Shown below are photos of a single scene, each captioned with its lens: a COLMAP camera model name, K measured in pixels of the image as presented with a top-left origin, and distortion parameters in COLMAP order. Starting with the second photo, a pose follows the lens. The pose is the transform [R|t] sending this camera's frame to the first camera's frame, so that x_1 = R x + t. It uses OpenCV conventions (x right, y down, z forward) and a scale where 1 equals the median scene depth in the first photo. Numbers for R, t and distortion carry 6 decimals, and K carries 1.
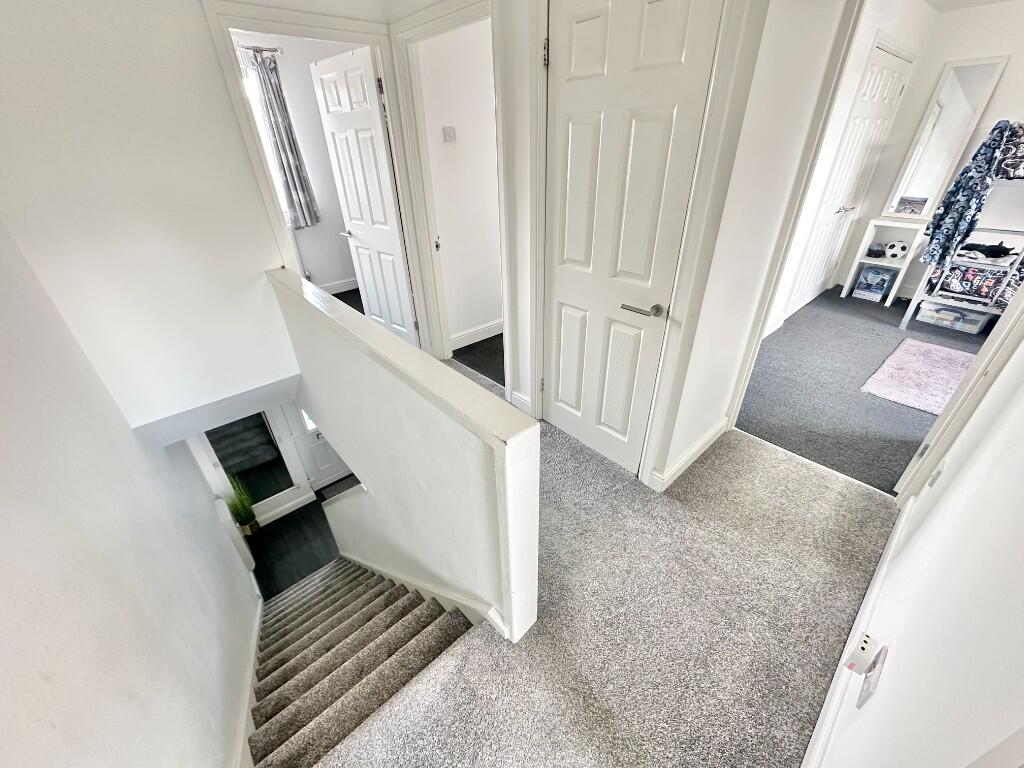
lens RADIAL K [[407.9, 0, 512.6], [0, 407.9, 382.1], [0, 0, 1]] dist [-0.002980, 0.000305]
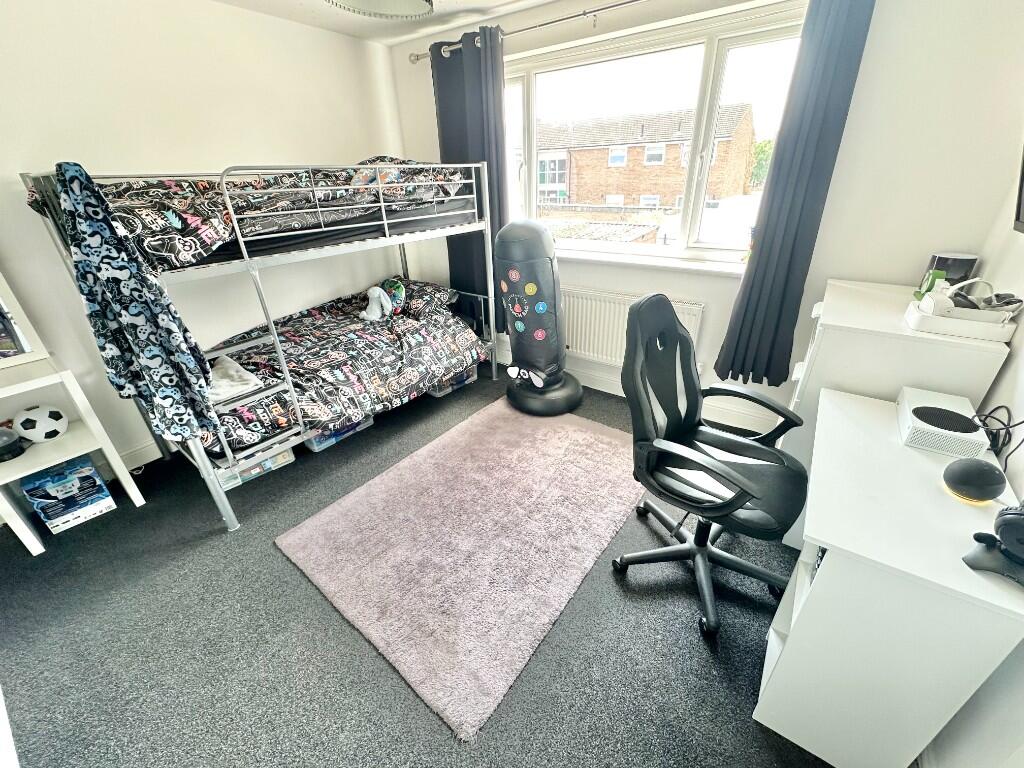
lens RADIAL K [[407.9, 0, 512.6], [0, 407.9, 382.1], [0, 0, 1]] dist [-0.002980, 0.000305]
pose [[-0.213578, -0.415082, 0.884359, 0.523341], [0.530594, 0.710805, 0.461764, -0.357947], [-0.820277, 0.567858, 0.068427, 0.601954]]
